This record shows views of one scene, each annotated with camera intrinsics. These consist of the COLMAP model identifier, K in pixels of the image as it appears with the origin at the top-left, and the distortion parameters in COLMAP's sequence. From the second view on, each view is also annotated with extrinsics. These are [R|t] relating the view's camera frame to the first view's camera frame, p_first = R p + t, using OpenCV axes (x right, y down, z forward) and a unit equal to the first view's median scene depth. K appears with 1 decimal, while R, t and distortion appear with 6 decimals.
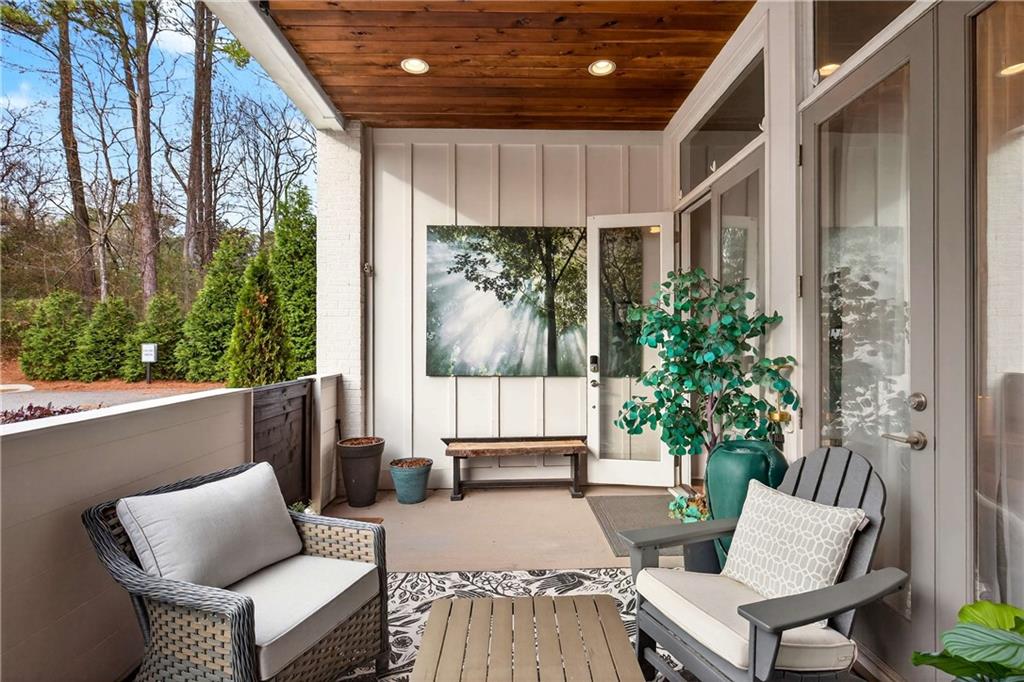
lens RADIAL K [[485.6, 0, 514.6], [0, 485.6, 343.5], [0, 0, 1]] dist [-0.004561, 0.000955]
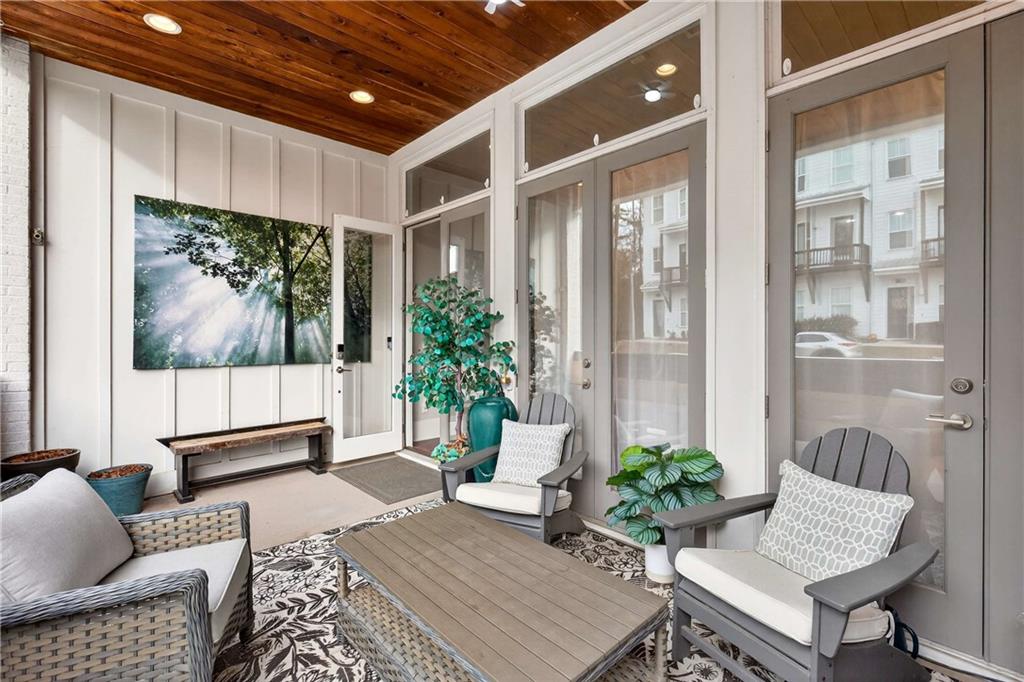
lens RADIAL K [[464.7, 0, 512.3], [0, 464.7, 336.0], [0, 0, 1]] dist [-0.001418, 0.000644]
pose [[0.747822, 0.001199, 0.663898, -0.228339], [-0.002097, 0.999998, 0.000556, 0.005611], [-0.663896, -0.001808, 0.747823, -0.063638]]
